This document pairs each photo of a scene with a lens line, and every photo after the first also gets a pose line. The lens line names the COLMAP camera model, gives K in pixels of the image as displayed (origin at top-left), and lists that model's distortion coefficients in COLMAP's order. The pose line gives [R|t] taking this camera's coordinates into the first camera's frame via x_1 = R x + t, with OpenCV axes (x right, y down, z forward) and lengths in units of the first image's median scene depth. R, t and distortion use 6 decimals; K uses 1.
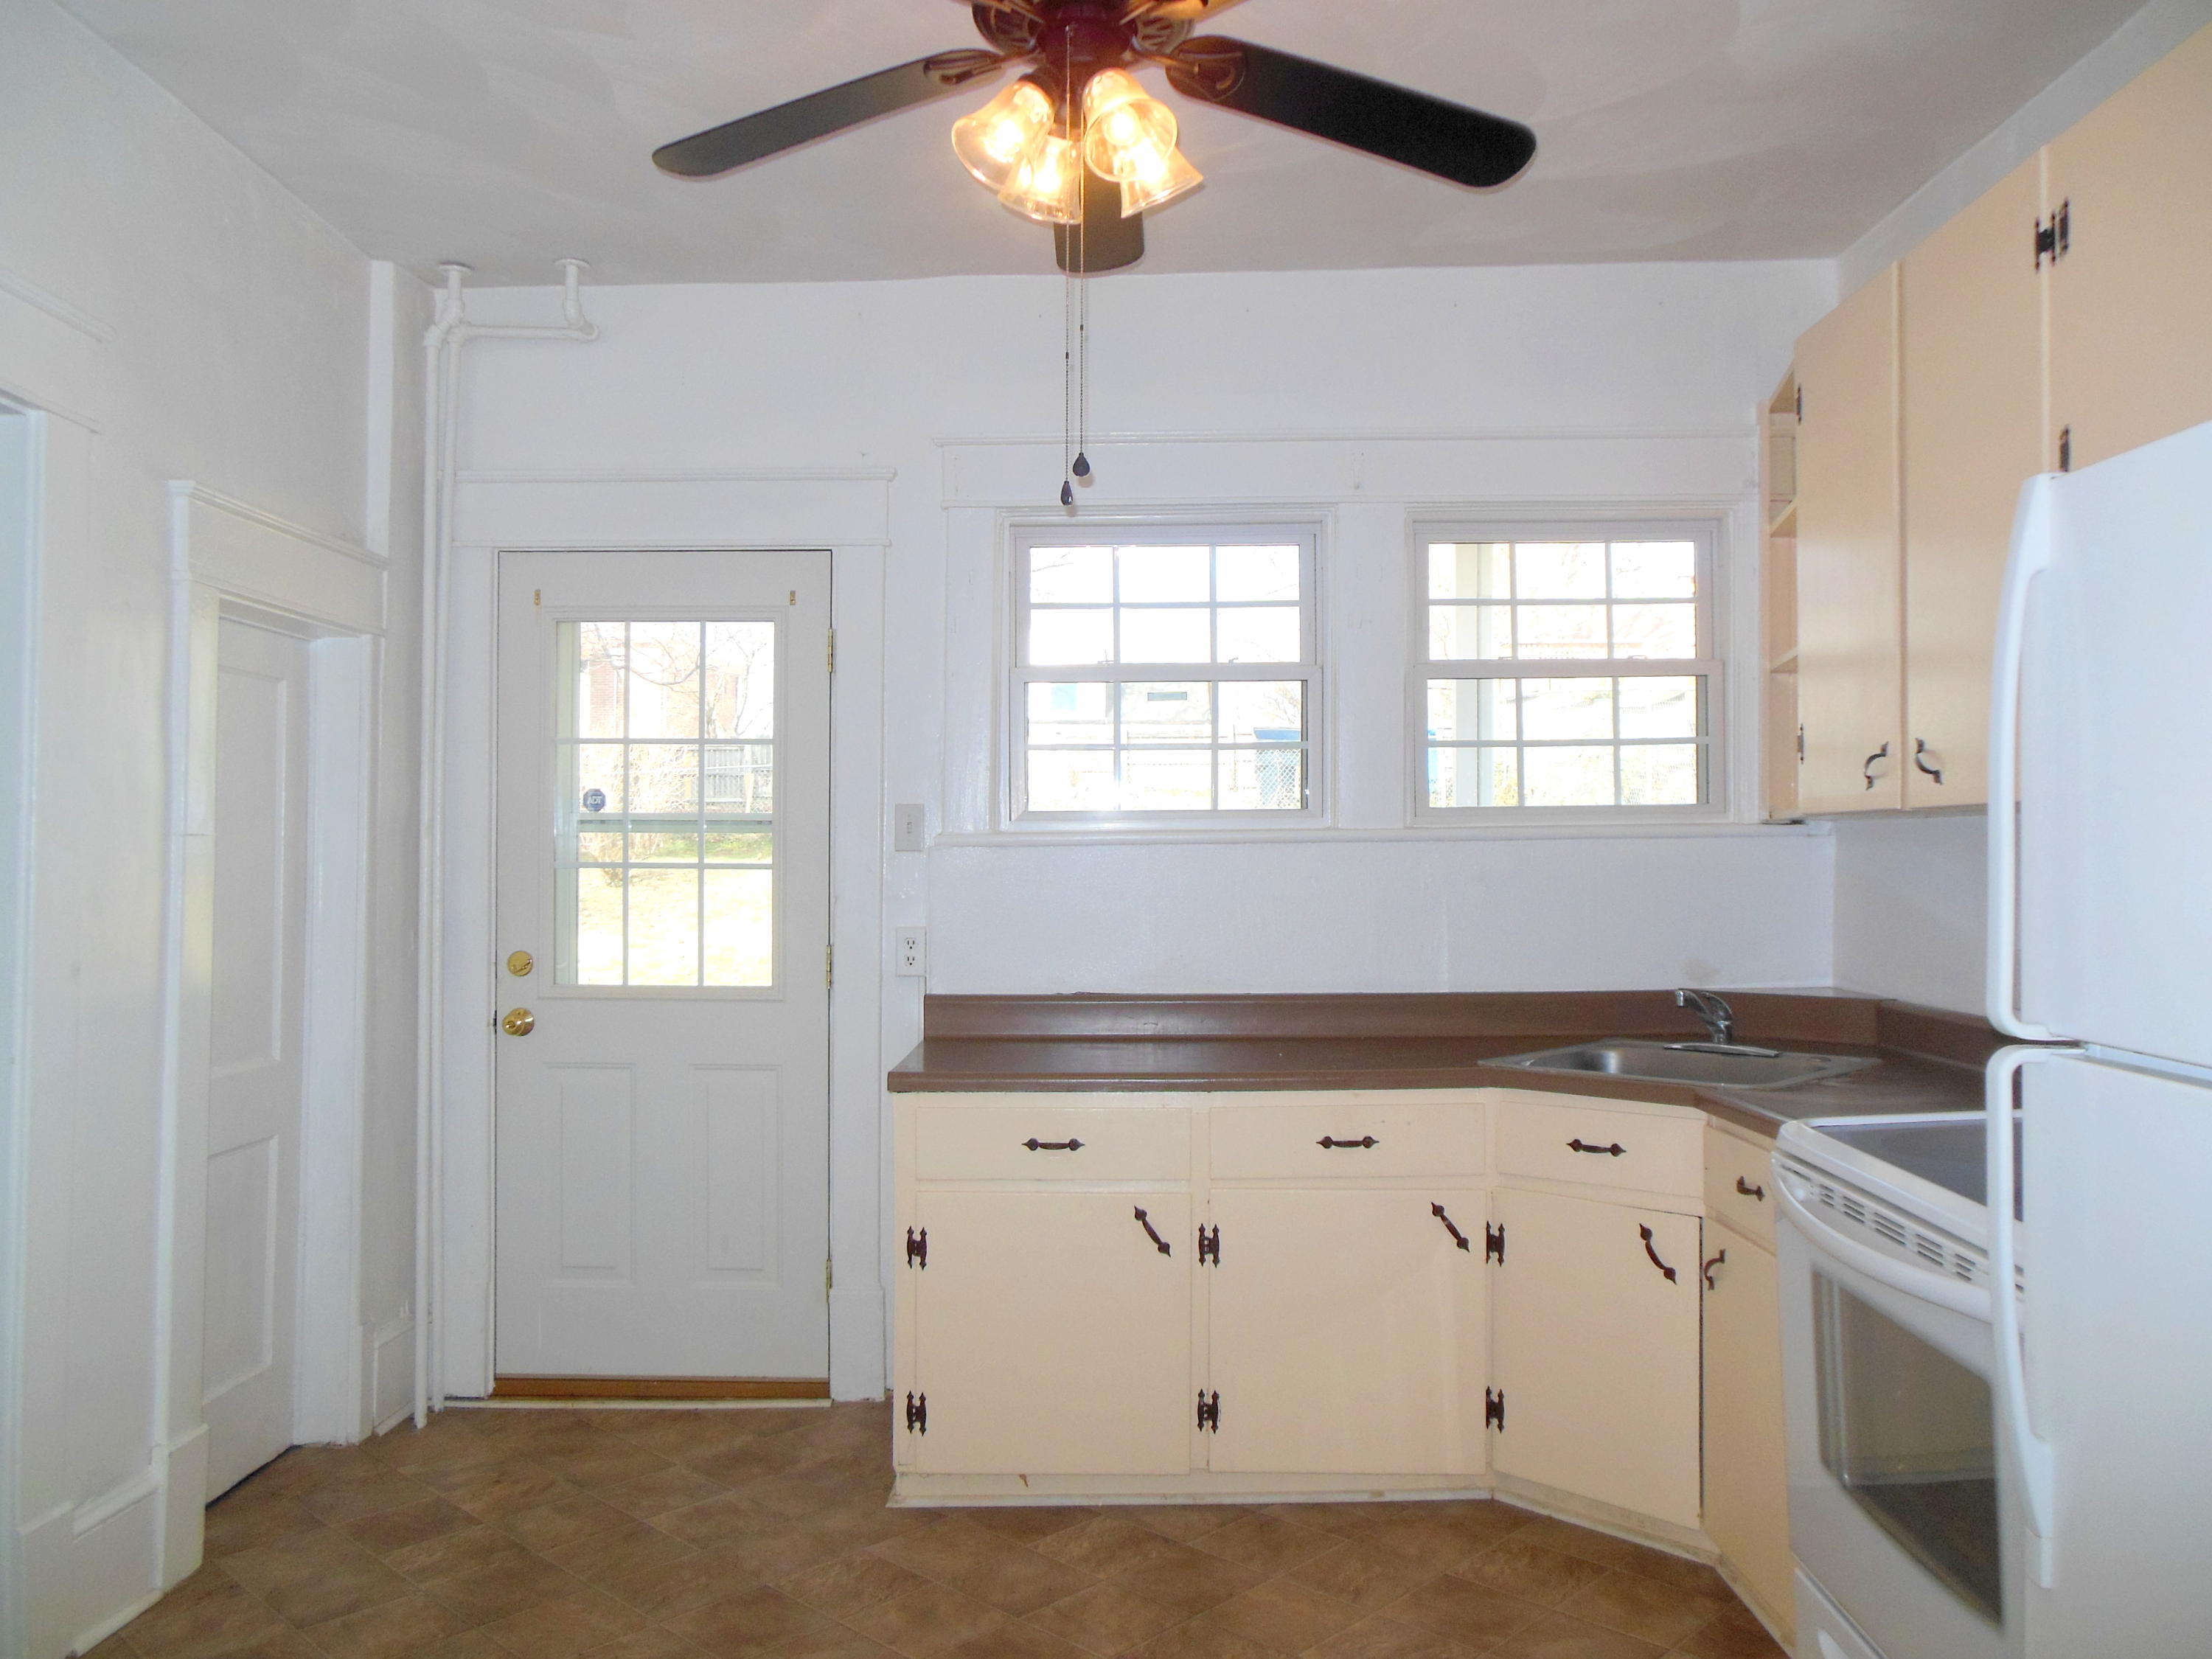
lens RADIAL K [[1684.5, 0, 1098.1], [0, 1684.5, 819.1], [0, 0, 1]] dist [-0.051581, 0.060131]
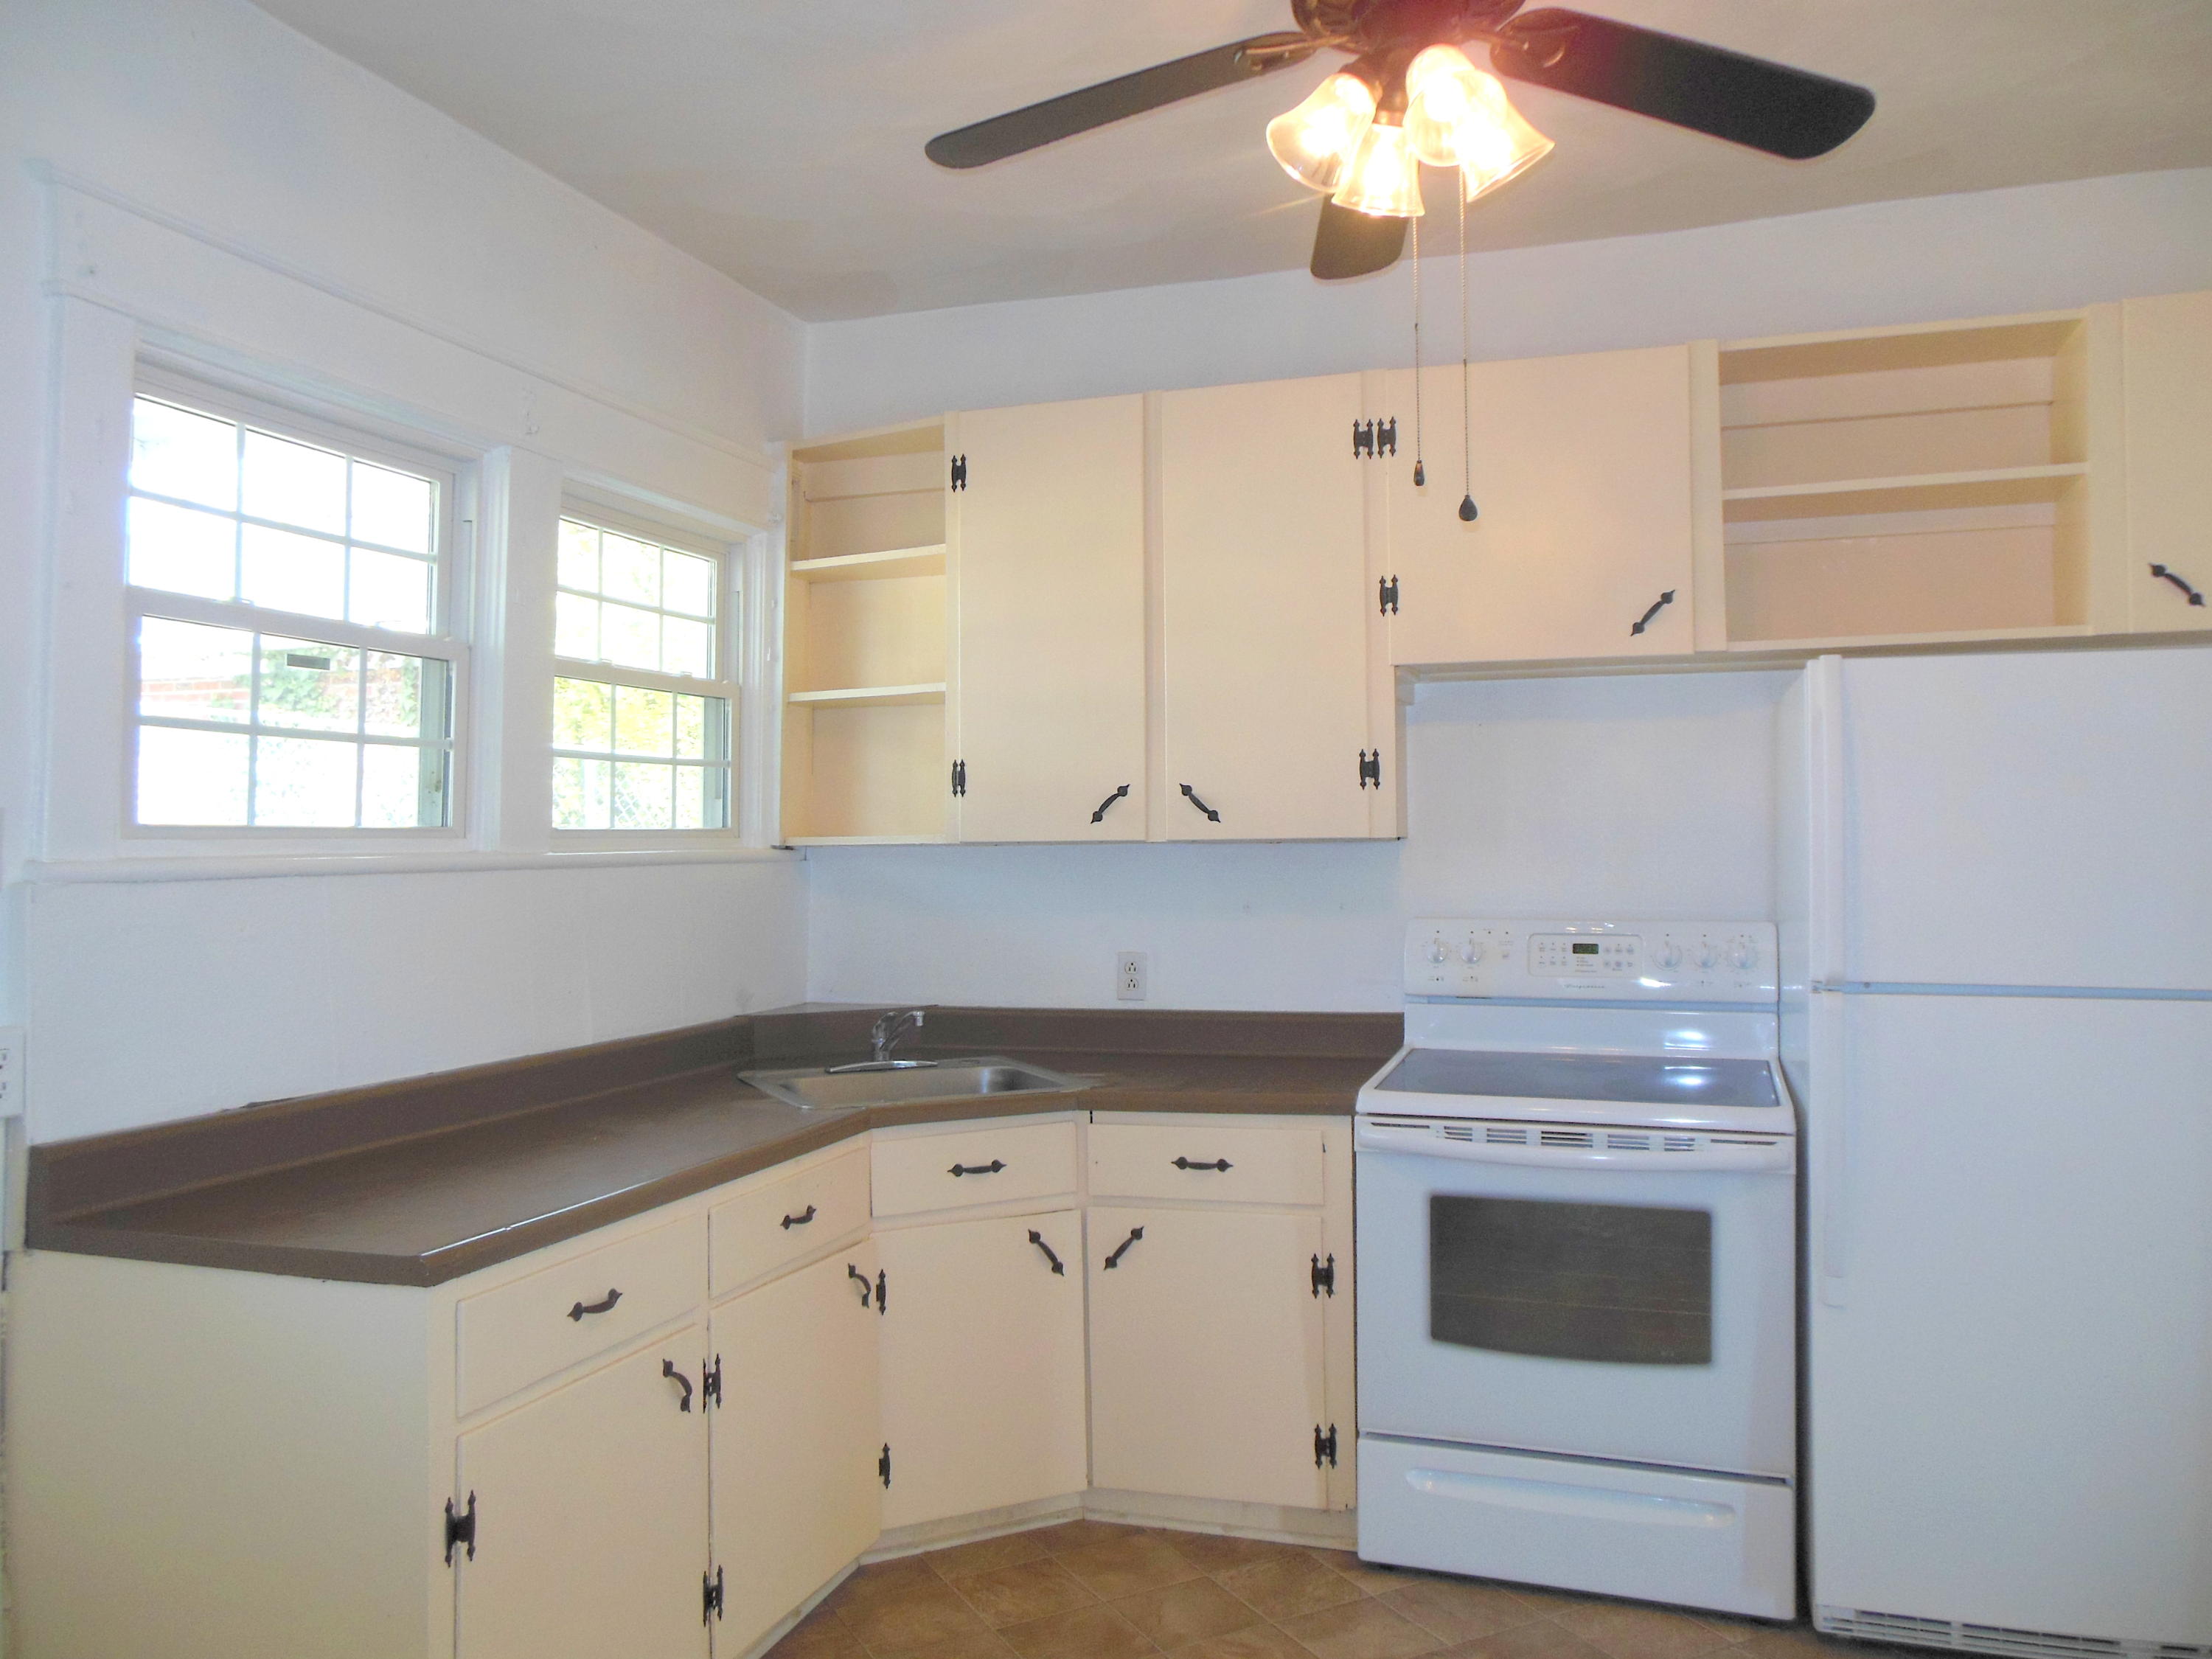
lens RADIAL K [[1684.5, 0, 1100.0], [0, 1684.5, 838.3], [0, 0, 1]] dist [-0.051581, 0.060131]
pose [[0.303284, 0.009853, 0.952849, -0.610146], [-0.007667, 0.999939, -0.007900, 0.003090], [-0.952869, -0.004910, 0.303341, 0.573979]]
